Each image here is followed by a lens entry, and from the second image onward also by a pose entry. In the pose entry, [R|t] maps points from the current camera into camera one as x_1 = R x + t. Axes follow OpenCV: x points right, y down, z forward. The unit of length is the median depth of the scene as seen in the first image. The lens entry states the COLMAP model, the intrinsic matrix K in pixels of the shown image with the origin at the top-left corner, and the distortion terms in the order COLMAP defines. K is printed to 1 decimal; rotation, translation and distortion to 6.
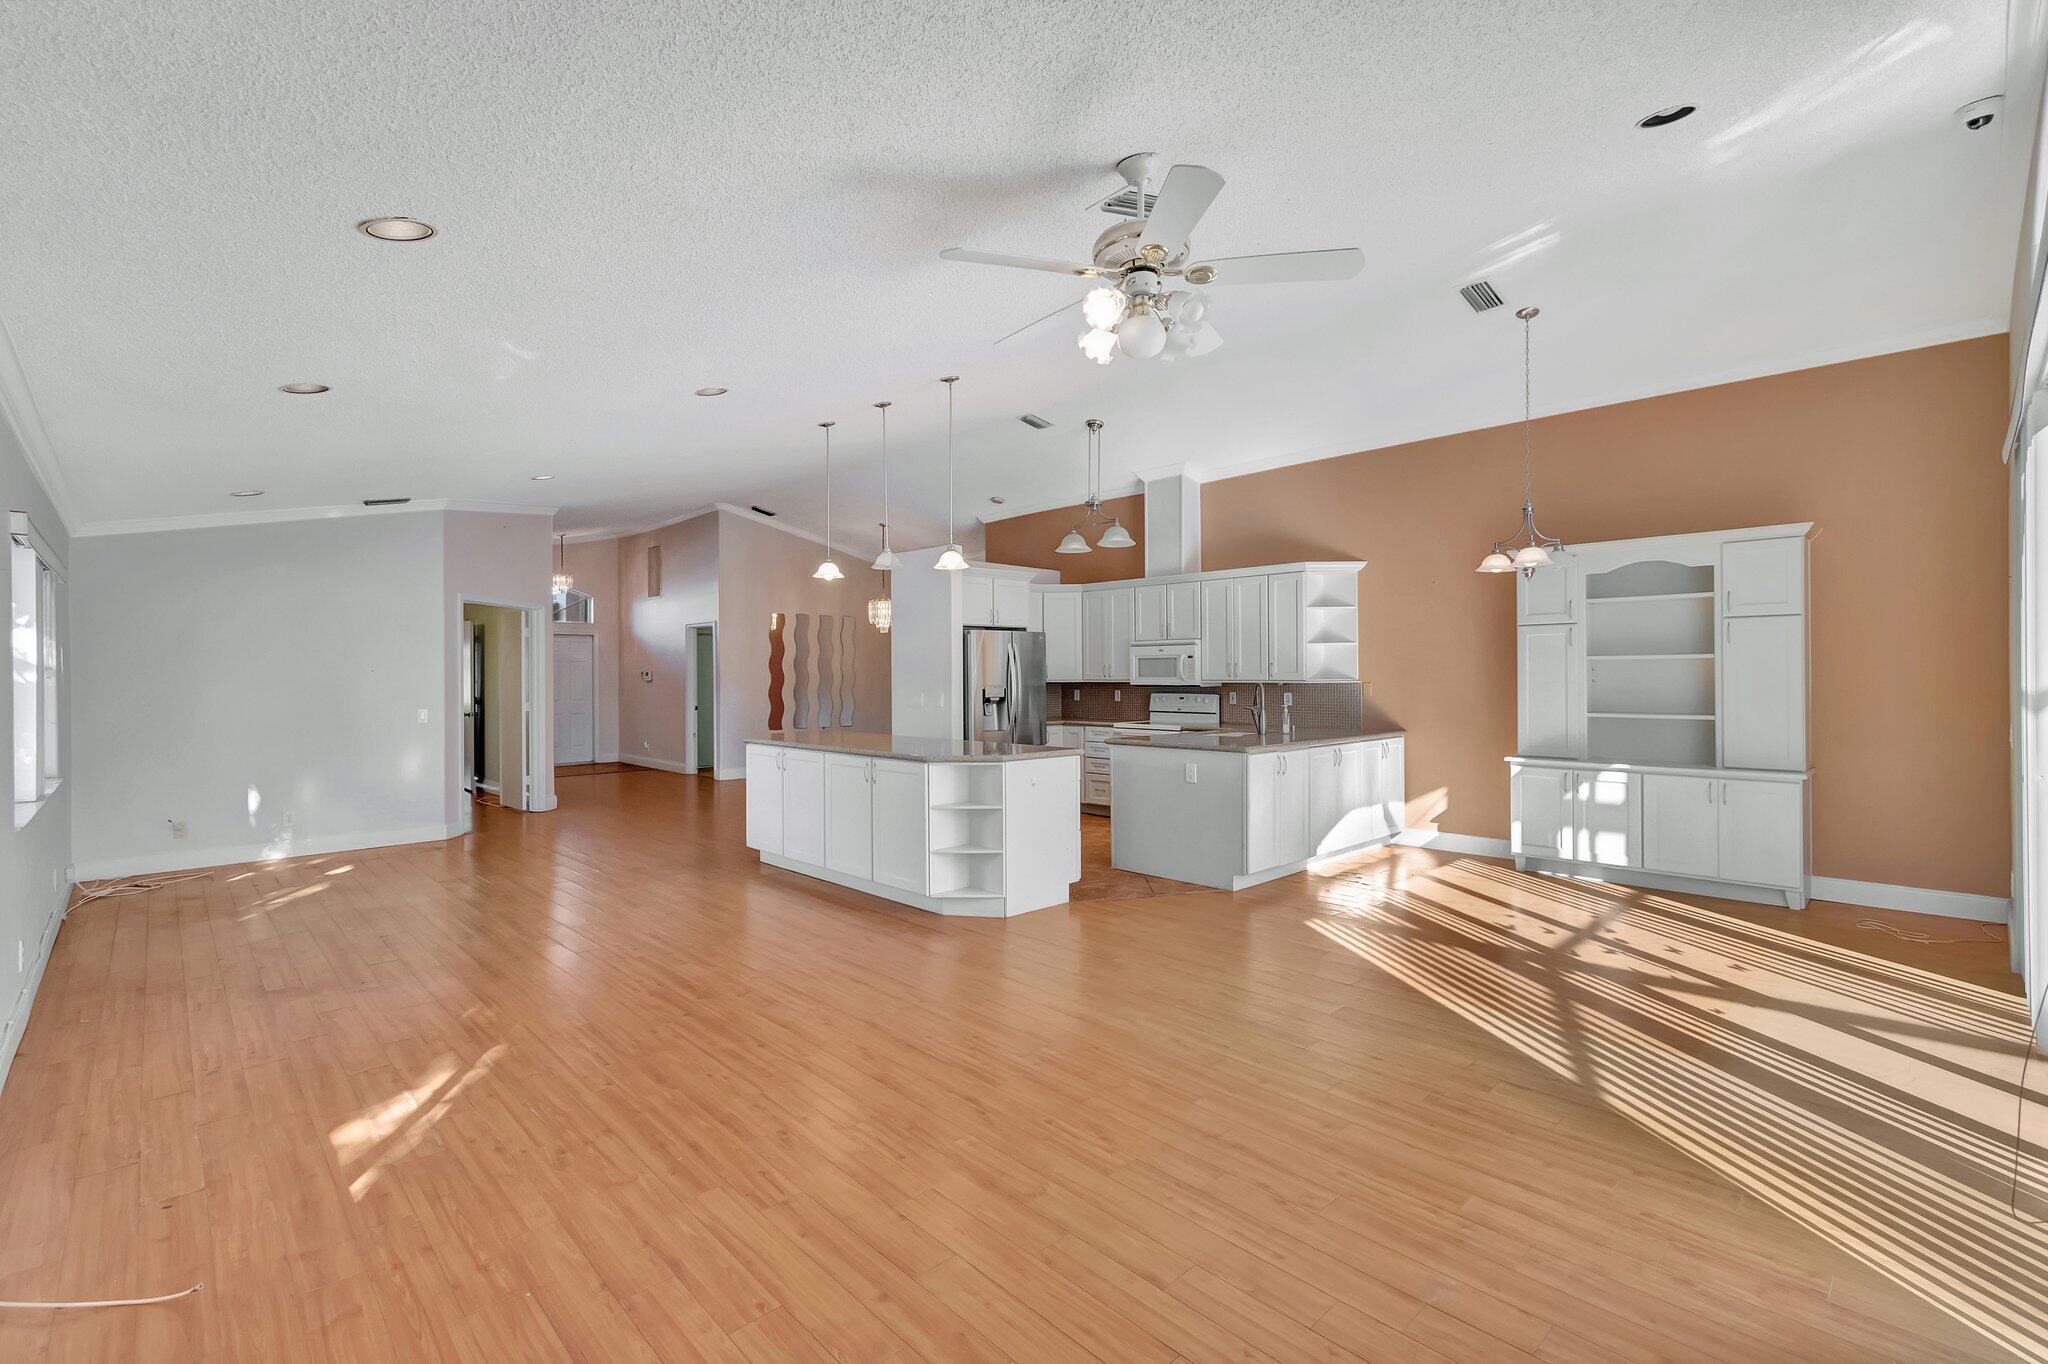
lens RADIAL K [[902.8, 0, 1024.0], [0, 902.8, 682.0], [0, 0, 1]] dist [0.001756, 0.000082]
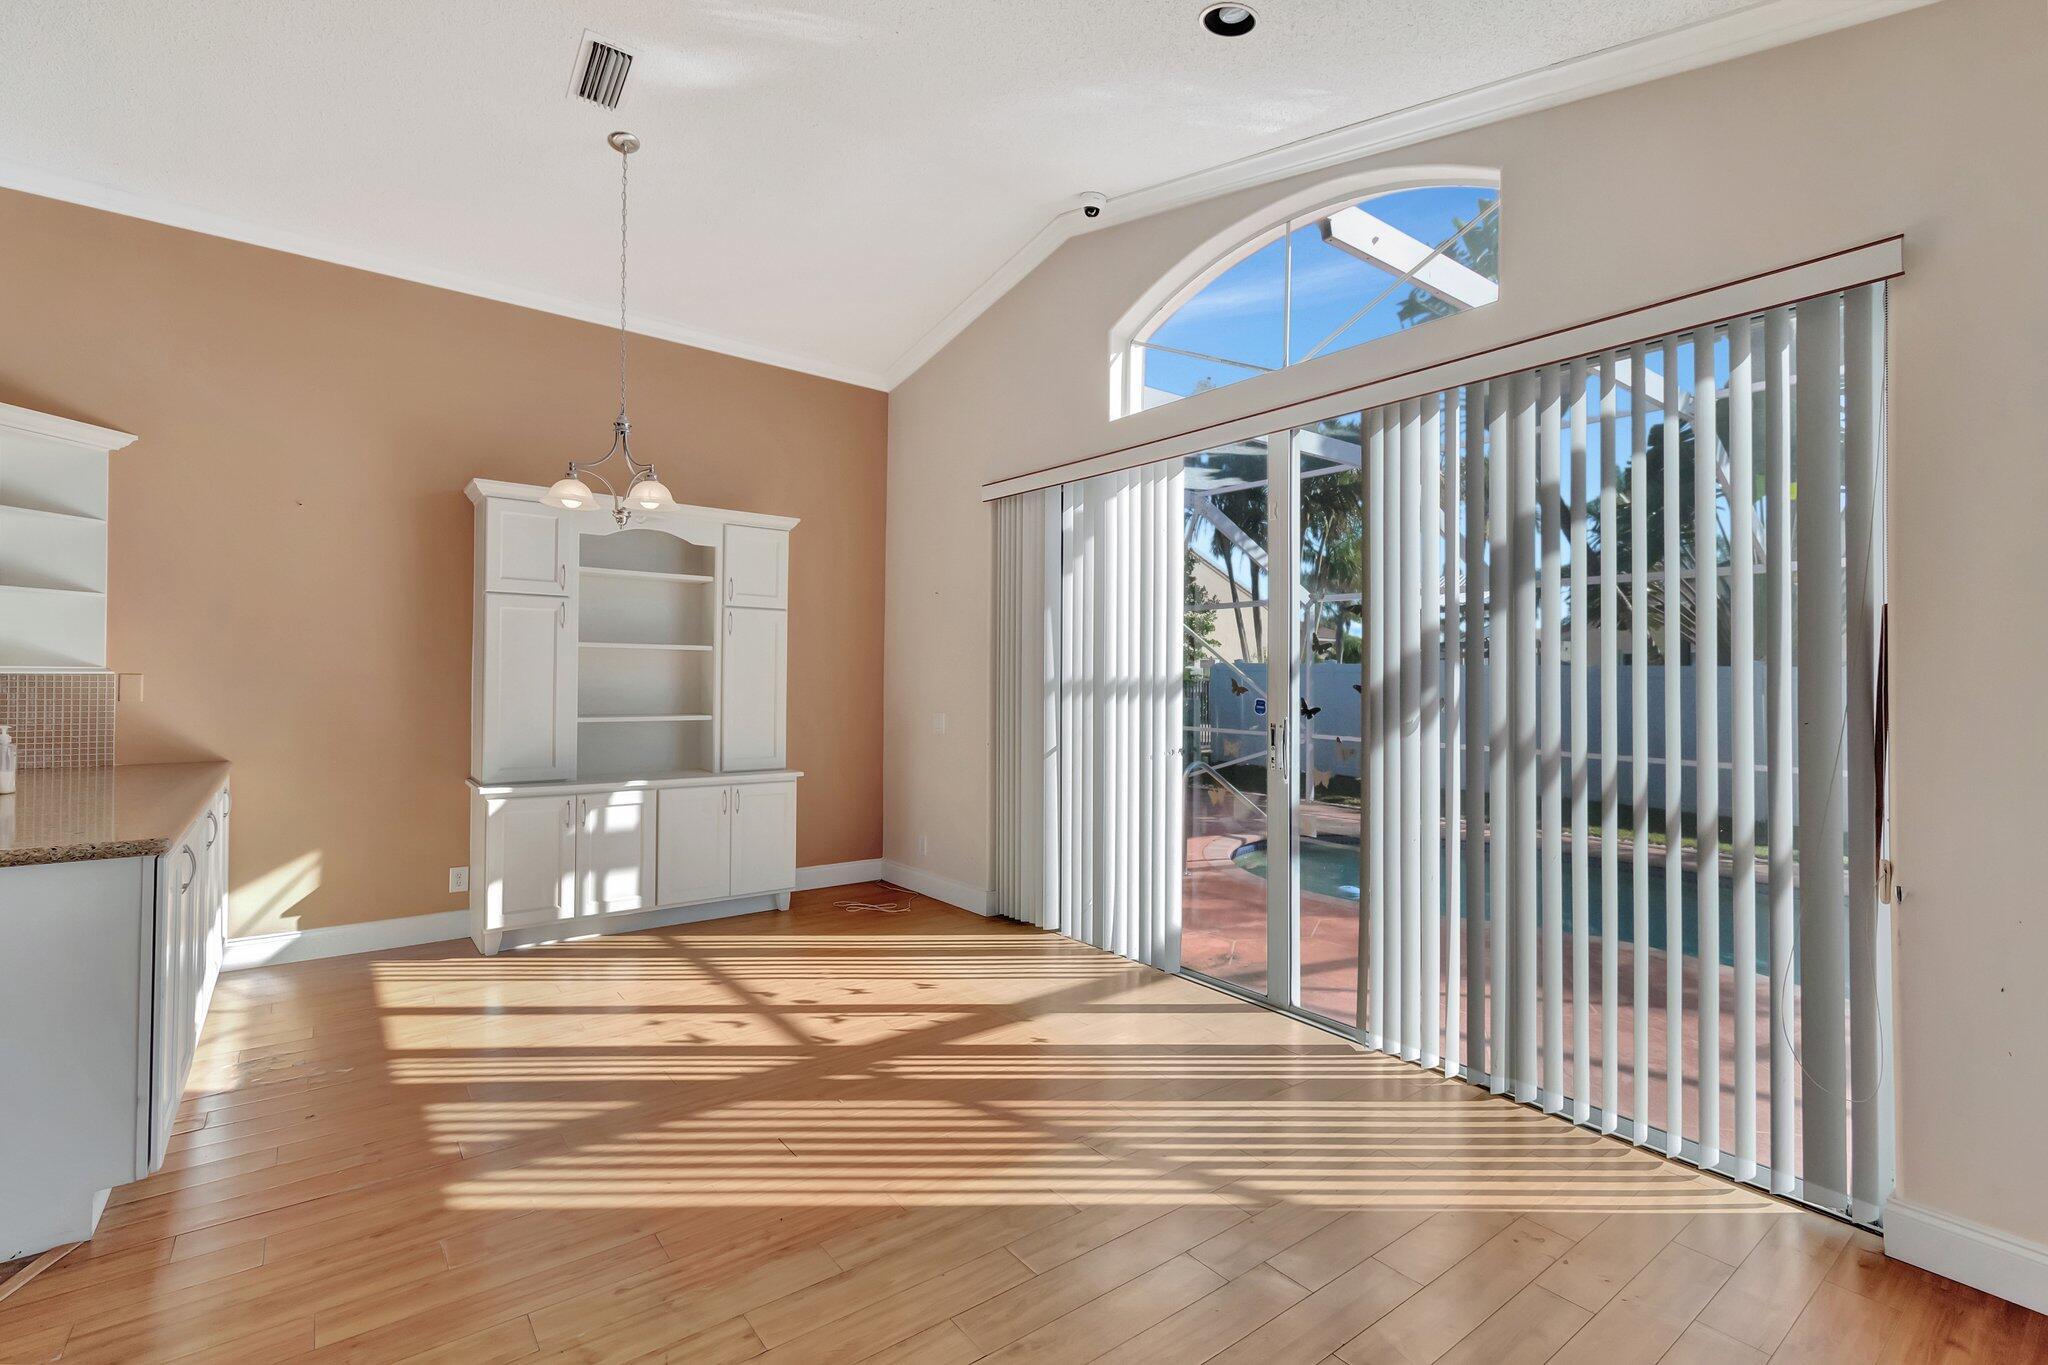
lens RADIAL K [[913.2, 0, 998.3], [0, 913.2, 671.4], [0, 0, 1]] dist [0.003129, 0.000409]
pose [[0.129245, 0.015107, 0.991498, -0.074272], [-0.002066, 0.999886, -0.014965, 0.005655], [-0.991610, -0.000114, 0.129262, 0.470436]]
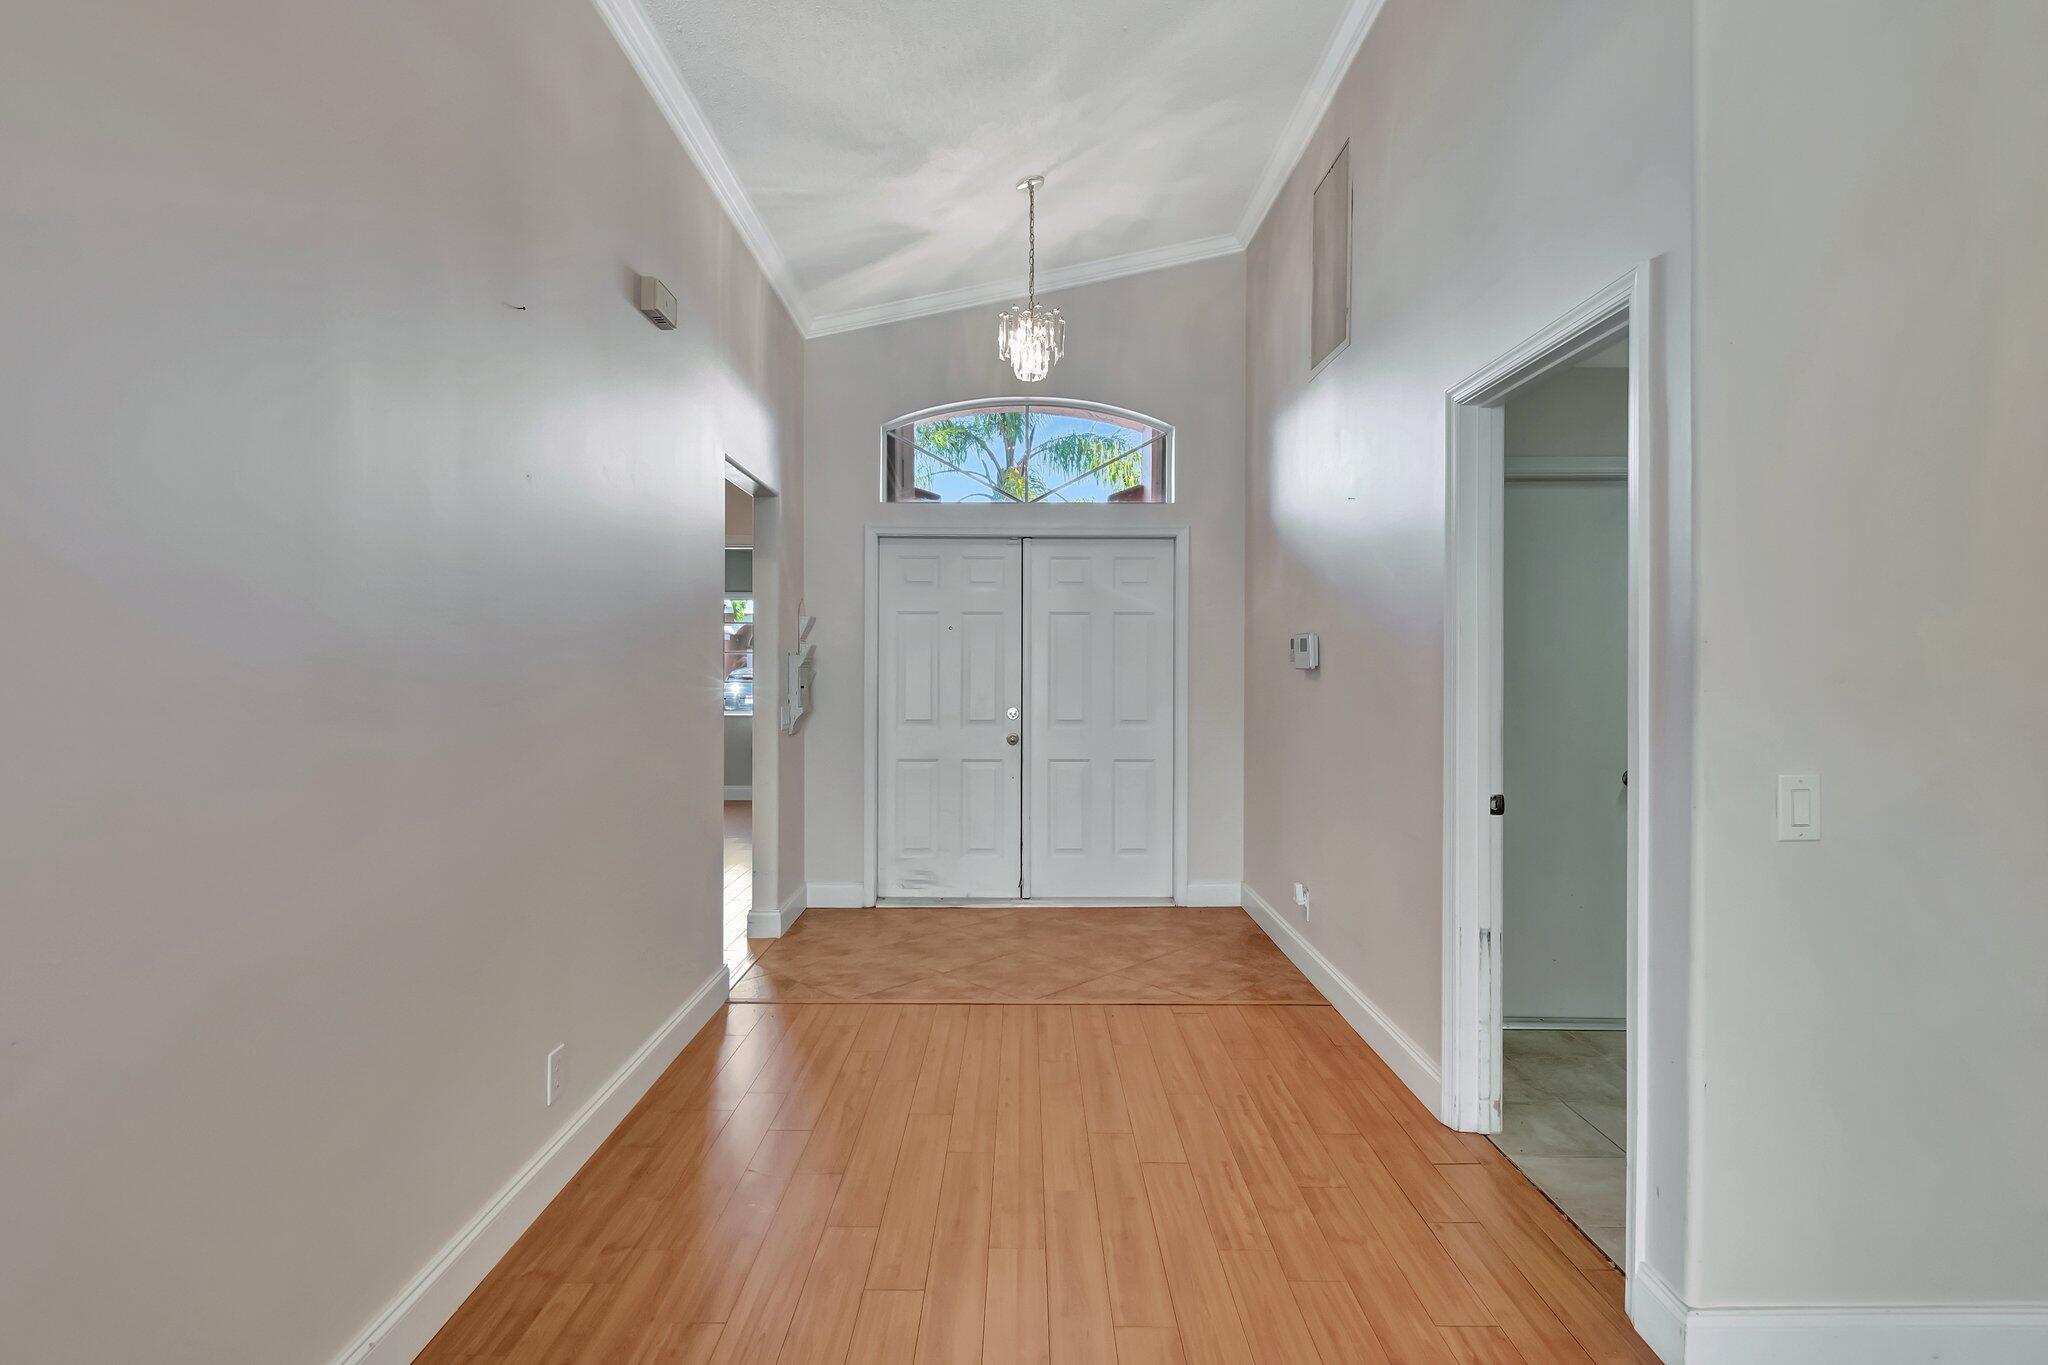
lens RADIAL K [[973.4, 0, 1016.1], [0, 973.4, 680.0], [0, 0, 1]] dist [0.002275, 0.000123]
pose [[0.712082, 0.013374, -0.701969, -0.517625], [-0.006195, 0.999899, 0.012766, -0.002367], [0.702069, -0.004742, 0.712093, 1.388748]]
